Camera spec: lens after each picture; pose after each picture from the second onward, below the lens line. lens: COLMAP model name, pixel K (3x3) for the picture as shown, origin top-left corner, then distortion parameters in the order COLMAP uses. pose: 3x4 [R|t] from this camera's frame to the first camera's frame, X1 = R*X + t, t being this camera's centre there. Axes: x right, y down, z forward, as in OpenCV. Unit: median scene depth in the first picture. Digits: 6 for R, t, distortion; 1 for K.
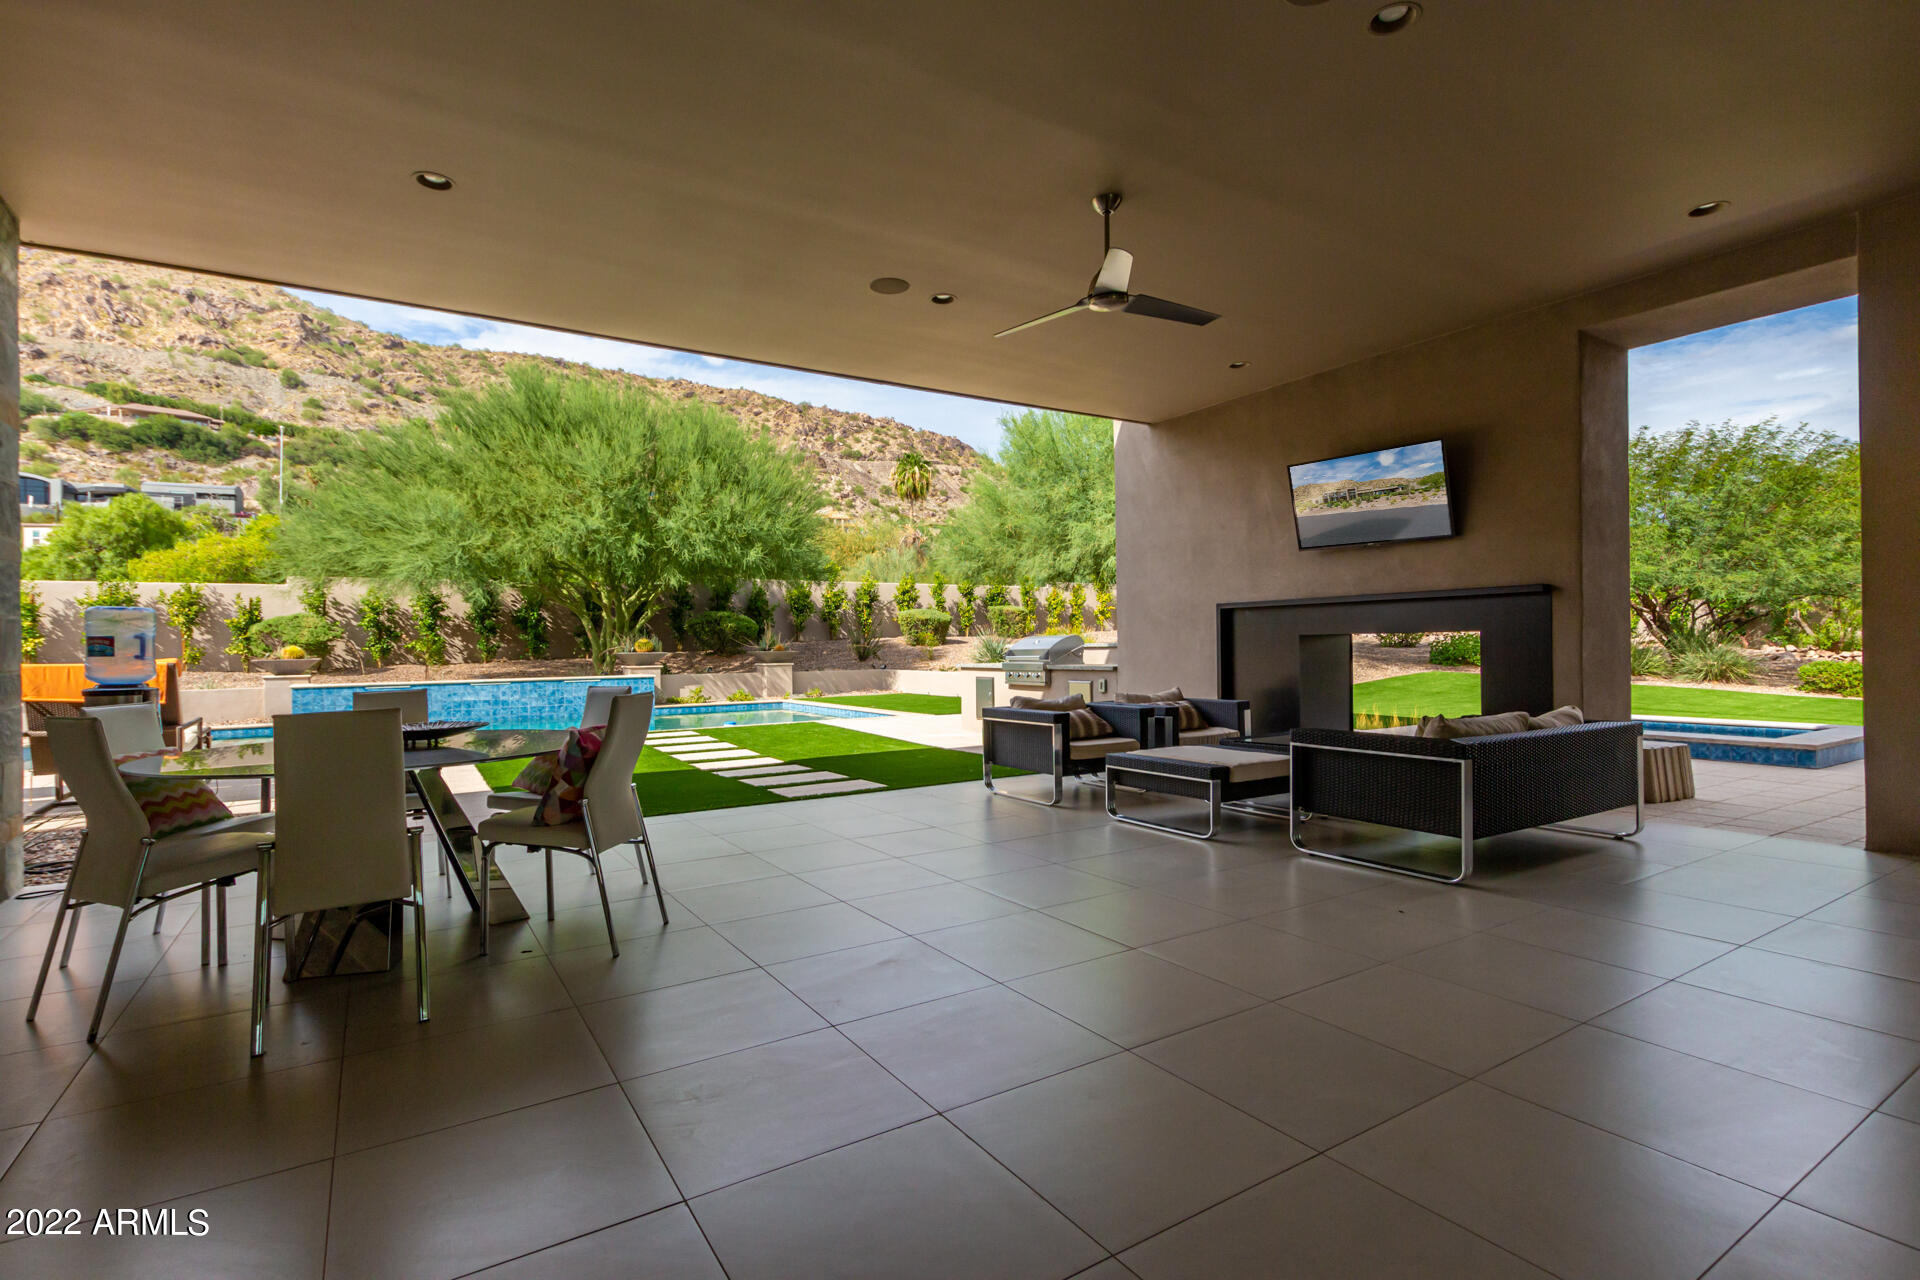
lens RADIAL K [[906.3, 0, 961.7], [0, 906.3, 640.8], [0, 0, 1]] dist [0.002807, 0.000281]
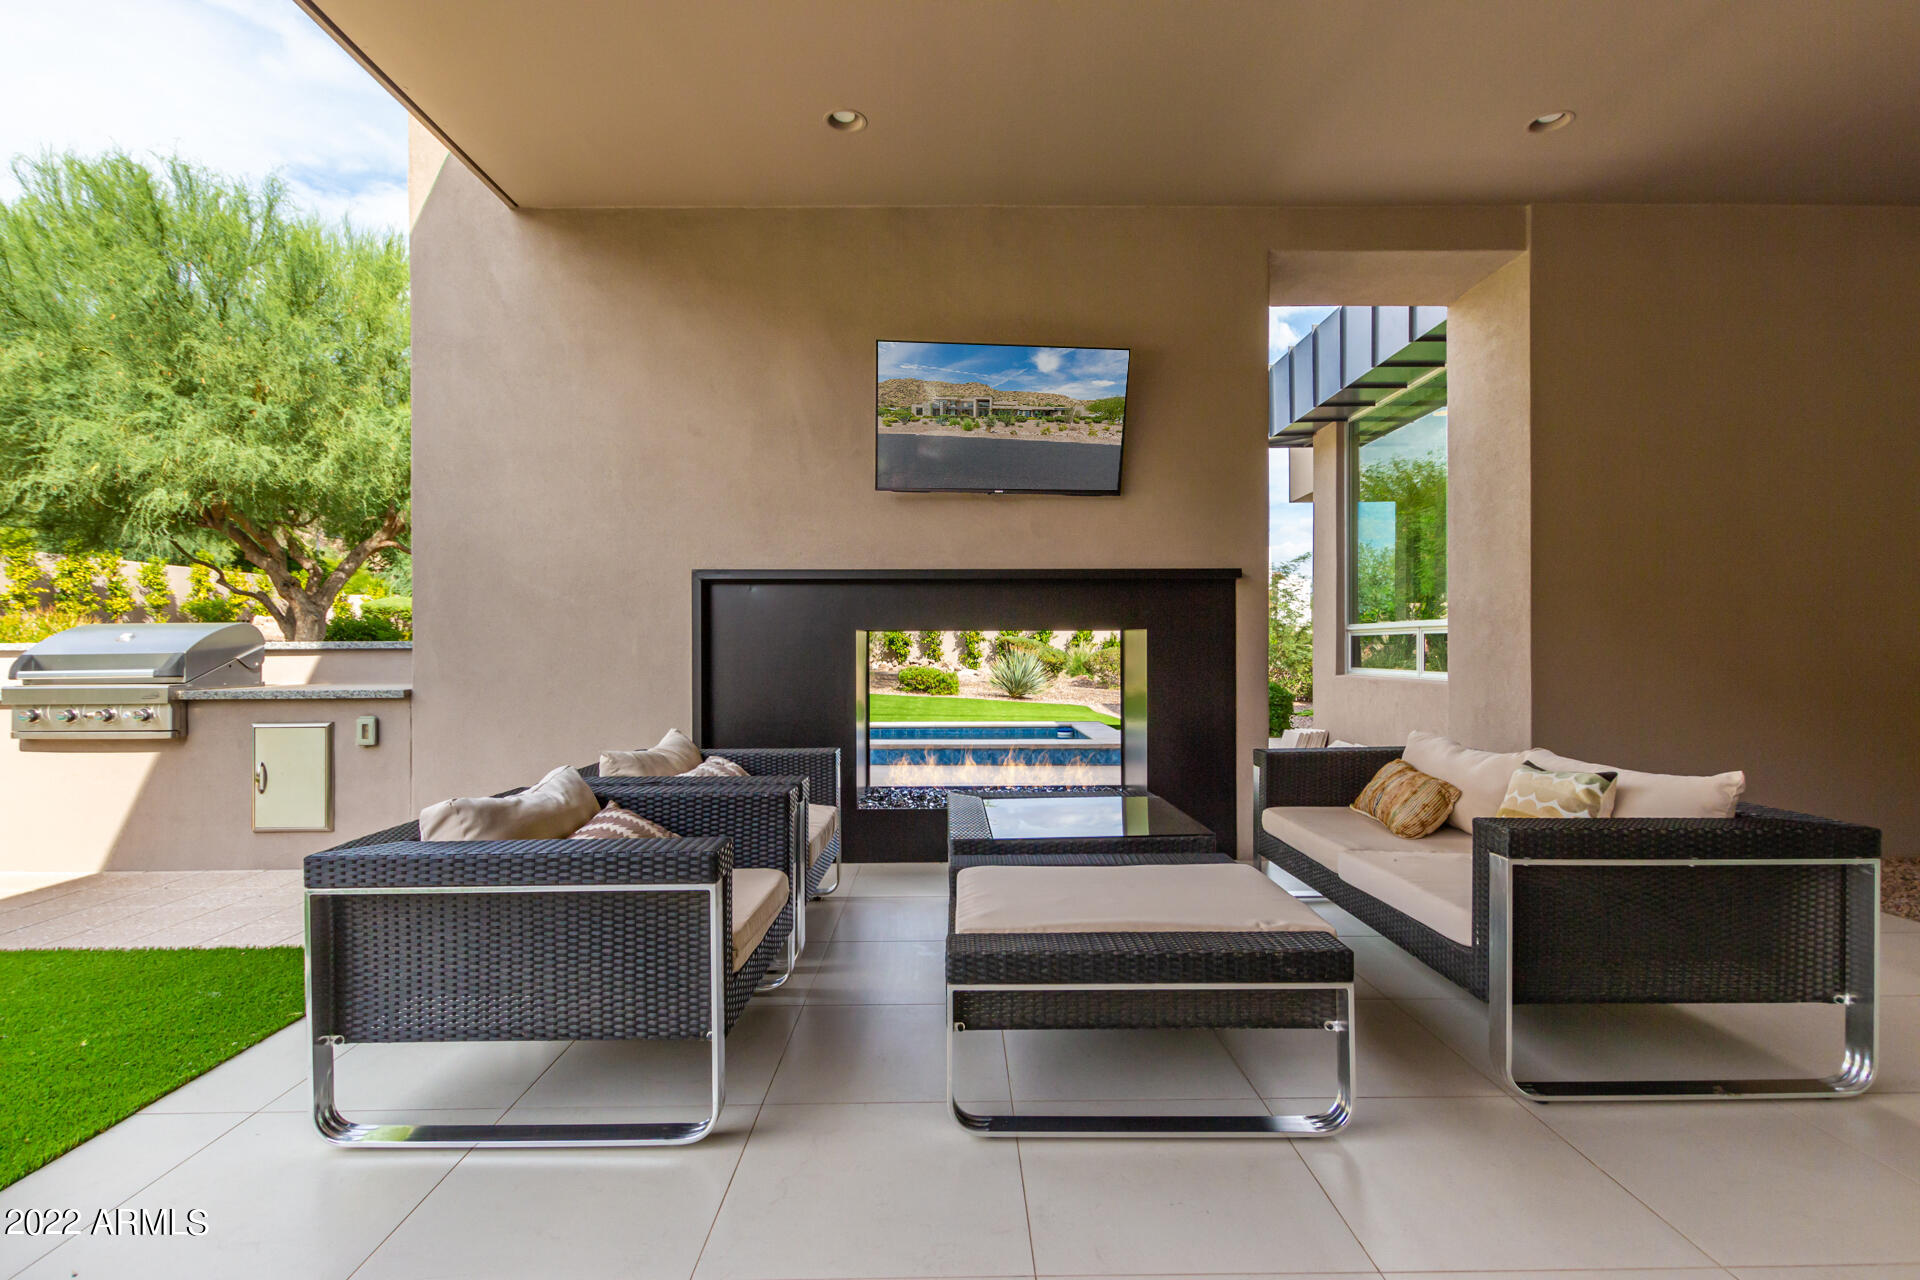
lens RADIAL K [[906.3, 0, 966.7], [0, 906.3, 645.7], [0, 0, 1]] dist [0.002807, 0.000281]
pose [[0.533619, 0.011250, 0.845650, -0.100832], [-0.007668, 0.999935, -0.008464, 0.008527], [-0.845690, -0.001968, 0.533671, 0.635497]]
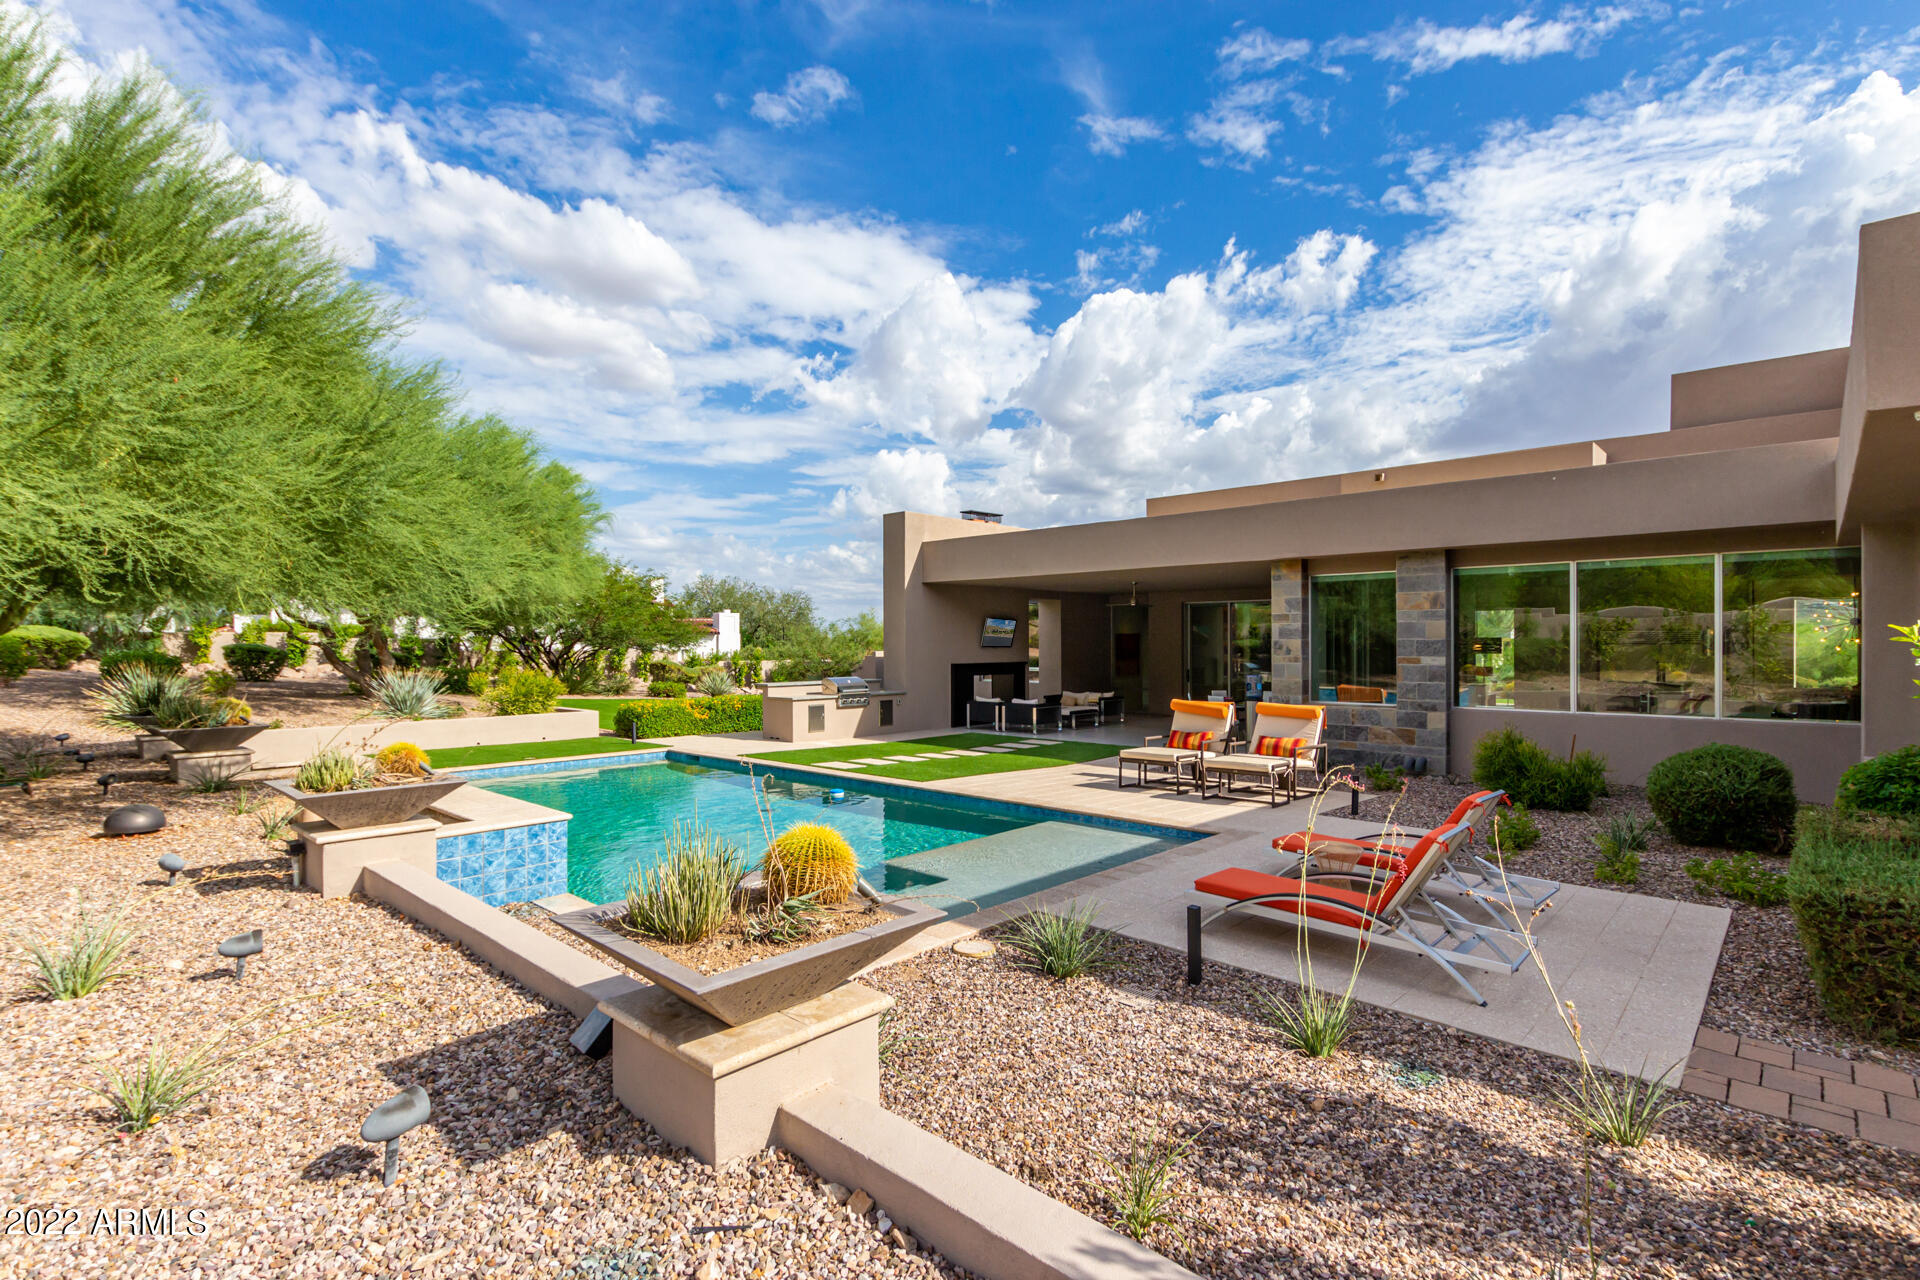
lens RADIAL K [[922.0, 0, 955.4], [0, 922.0, 644.0], [0, 0, 1]] dist [0.001360, 0.000067]
pose [[-0.246195, 0.014386, 0.969114, -2.468881], [-0.000303, 0.999889, -0.014920, -0.064620], [-0.969220, -0.003967, -0.246163, 1.815005]]
